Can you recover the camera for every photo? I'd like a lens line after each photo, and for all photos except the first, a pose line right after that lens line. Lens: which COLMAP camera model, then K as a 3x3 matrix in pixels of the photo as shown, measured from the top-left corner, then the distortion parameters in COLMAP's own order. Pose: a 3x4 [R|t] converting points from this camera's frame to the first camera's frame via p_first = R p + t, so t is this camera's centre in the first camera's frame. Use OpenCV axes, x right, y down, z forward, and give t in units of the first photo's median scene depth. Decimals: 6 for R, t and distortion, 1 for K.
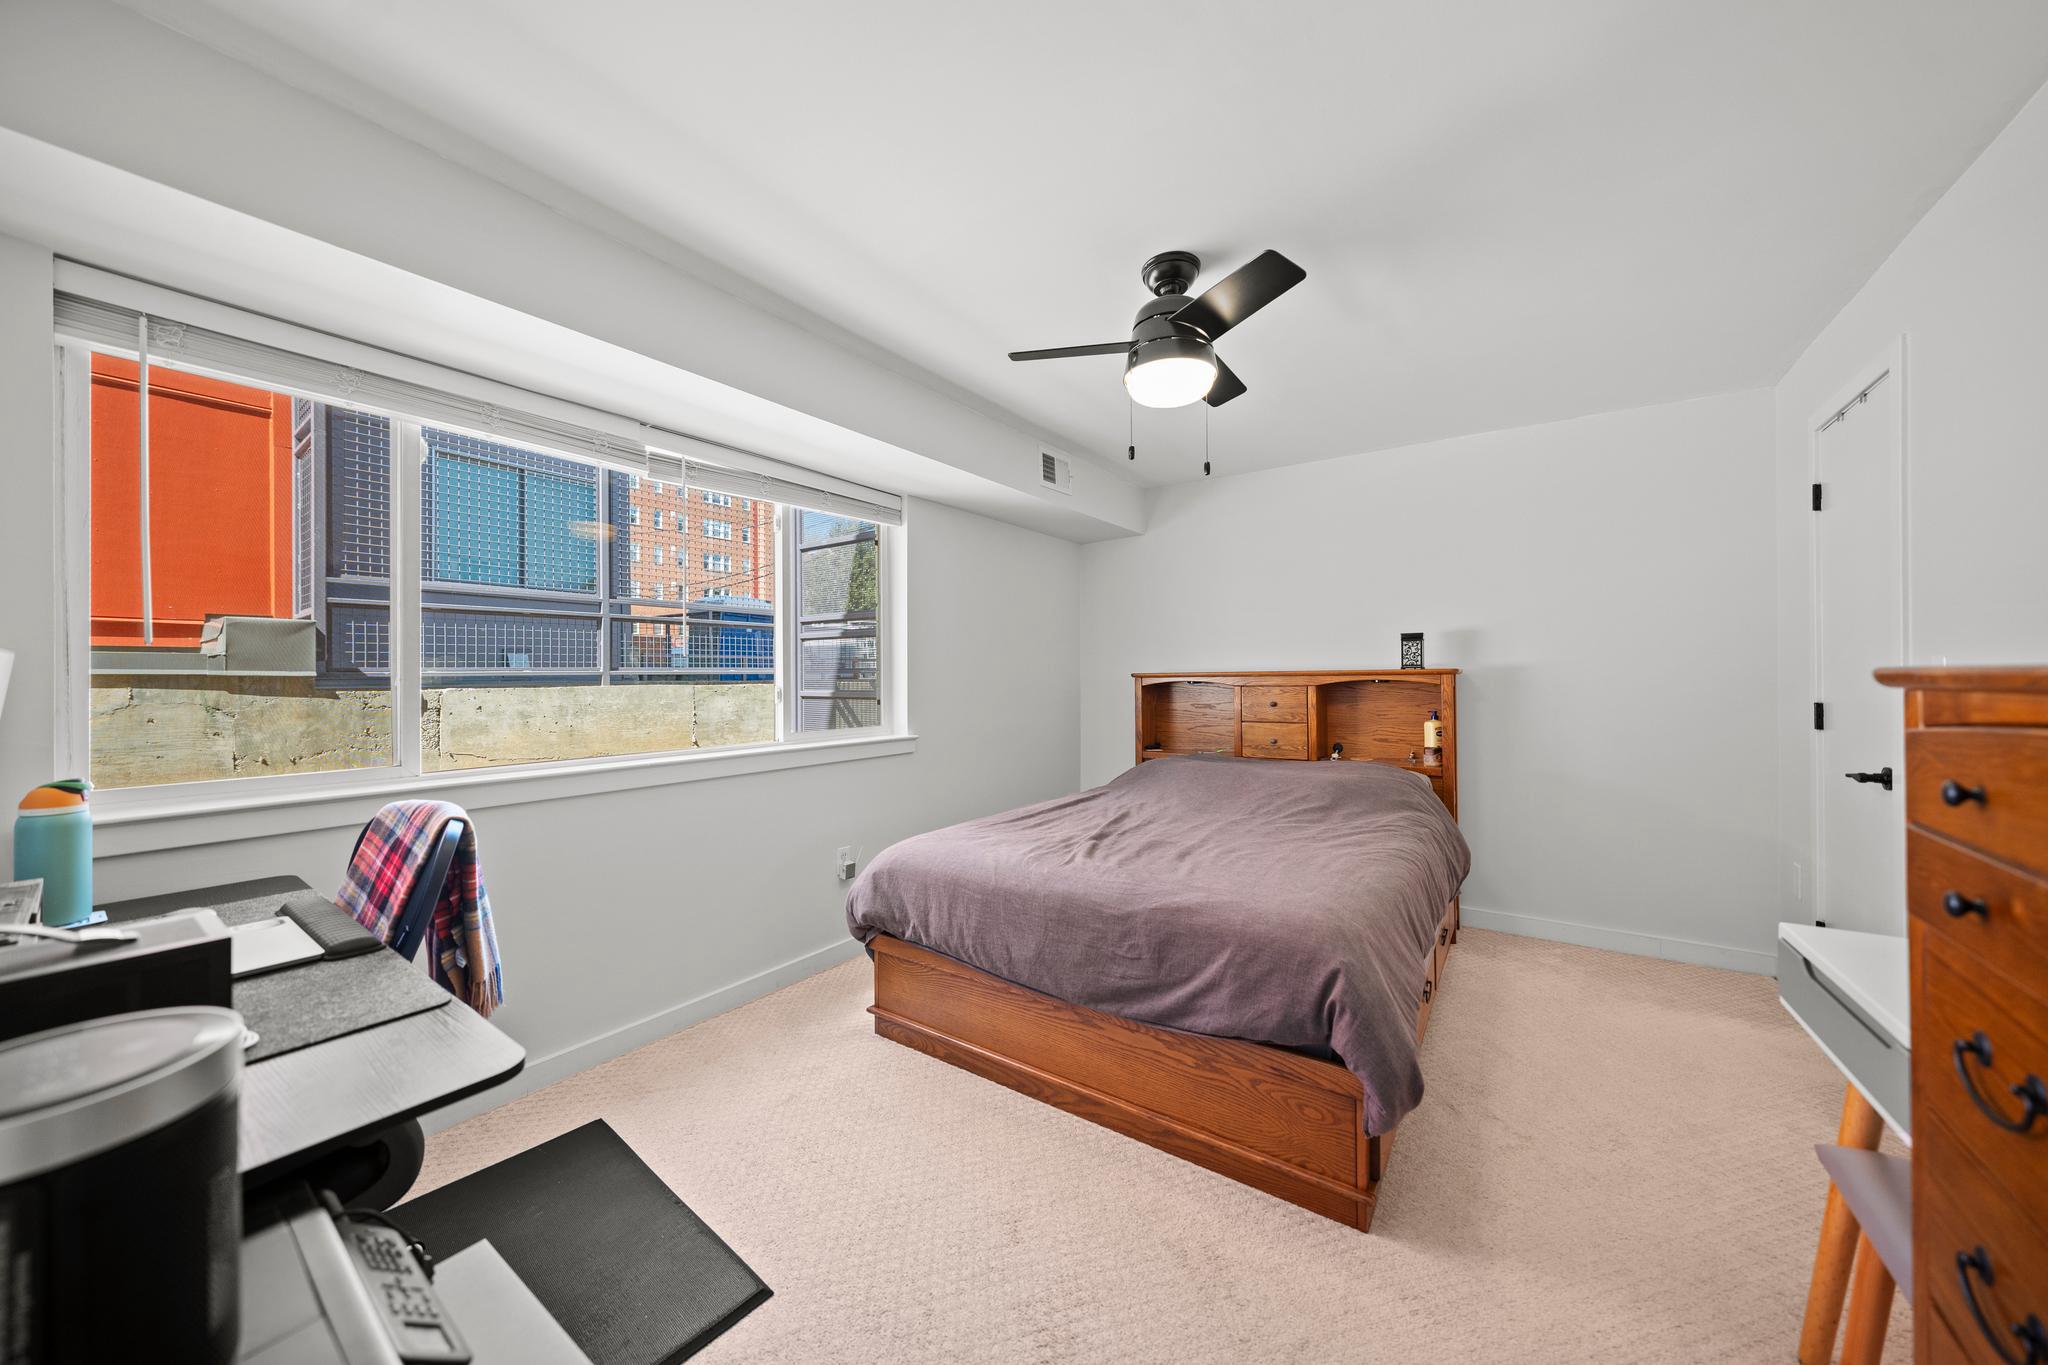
lens RADIAL K [[700.0, 0, 1018.0], [0, 700.0, 679.0], [0, 0, 1]] dist [-0.004471, -0.000010]
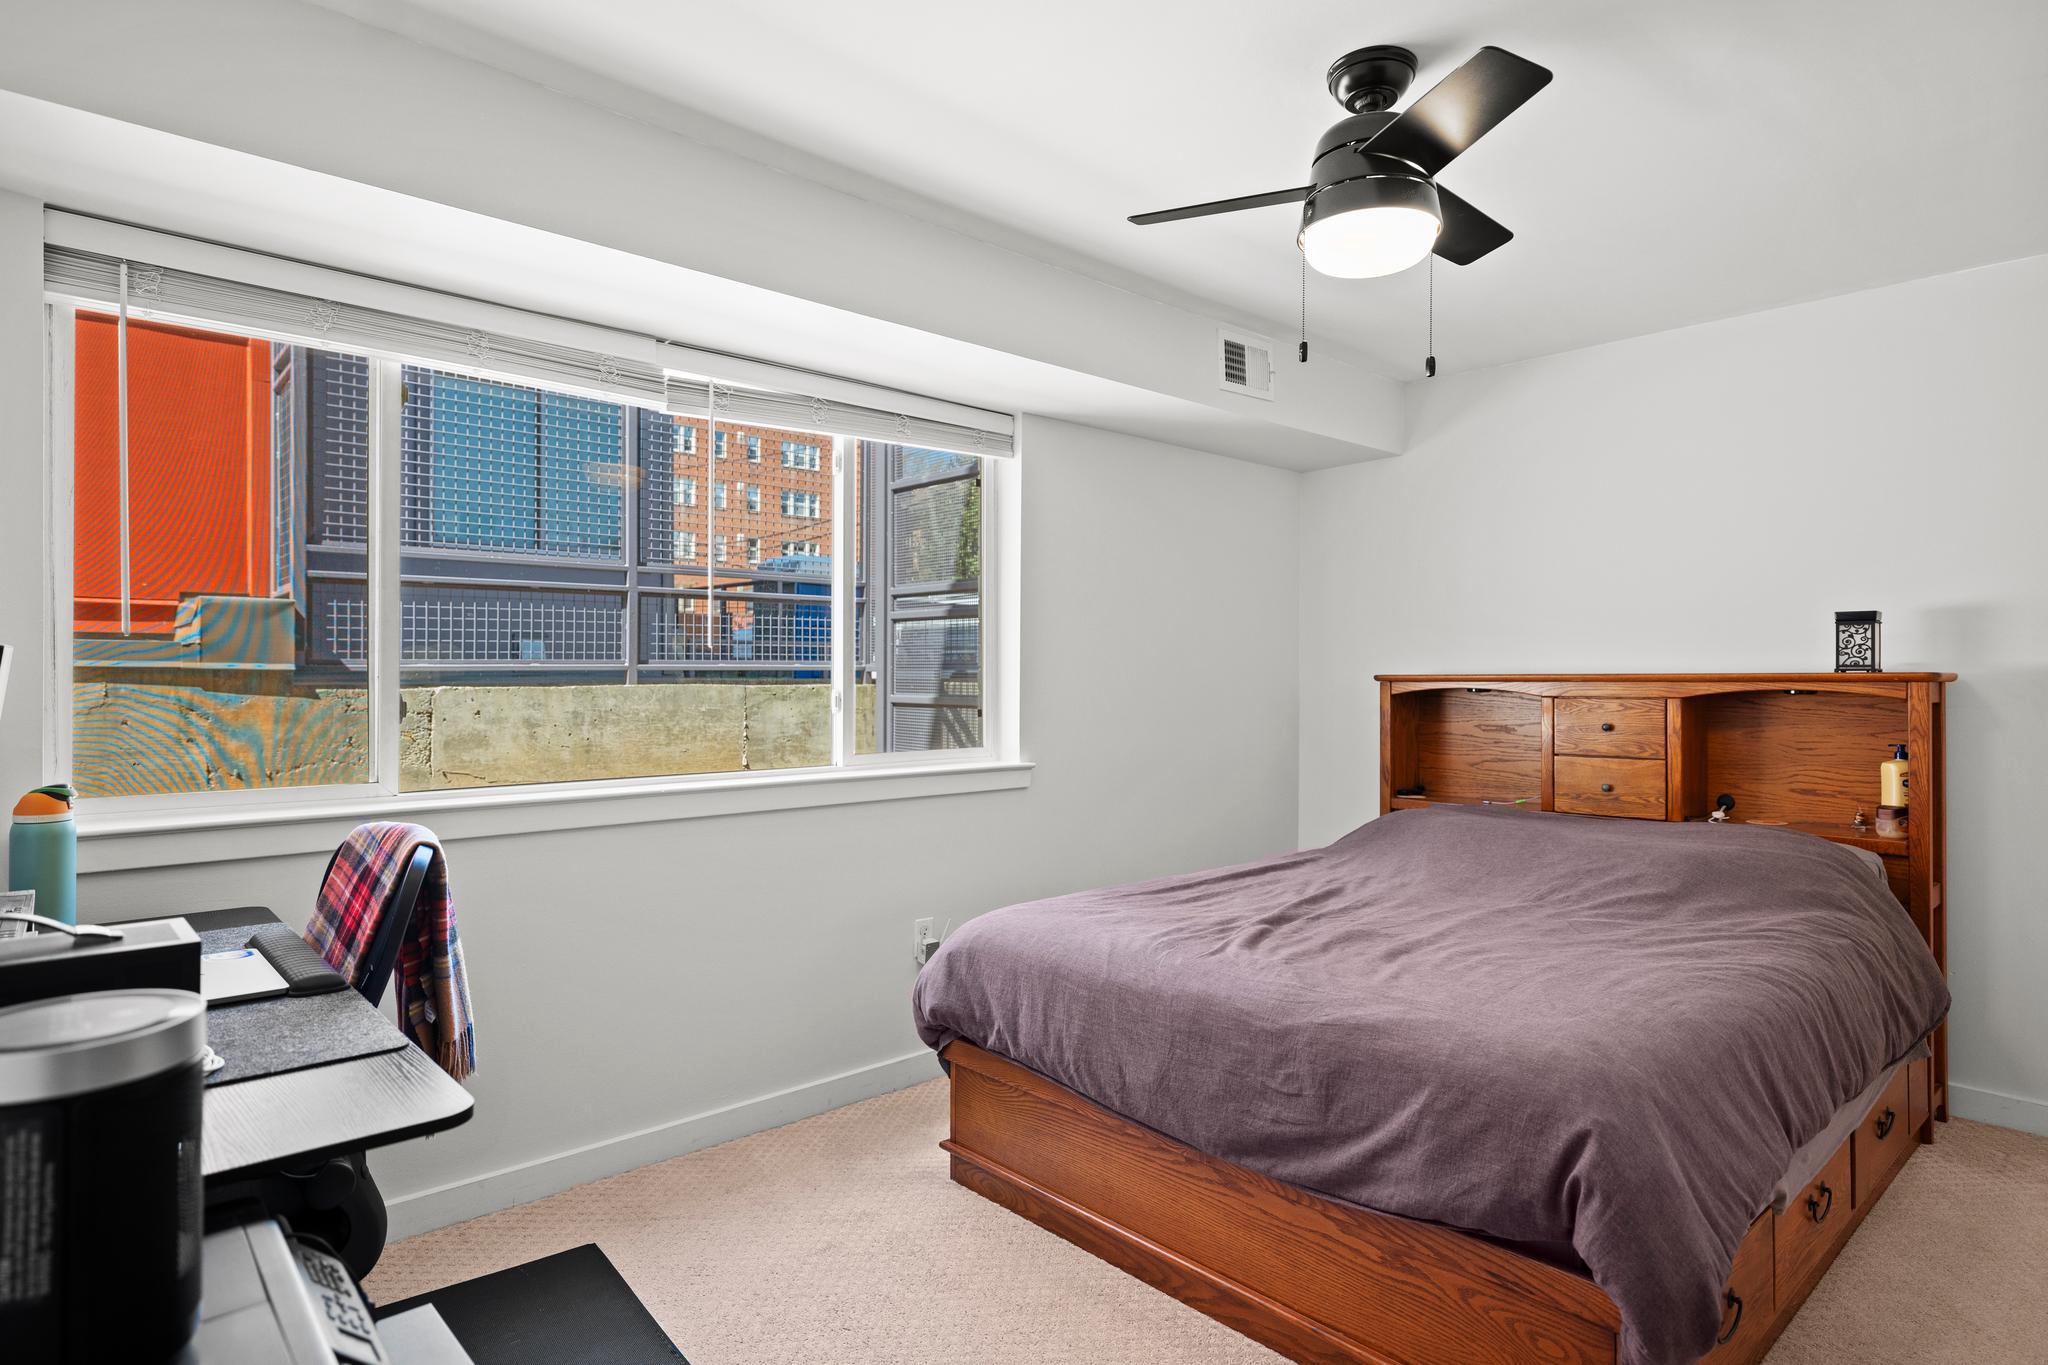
lens RADIAL K [[1102.3, 0, 1018.2], [0, 1102.3, 682.3], [0, 0, 1]] dist [0.004229, -0.003304]
pose [[0.977302, 0.010357, -0.211597, 0.105035], [-0.009639, 0.999944, 0.004425, -0.004724], [0.211631, -0.002285, 0.977347, -0.090279]]
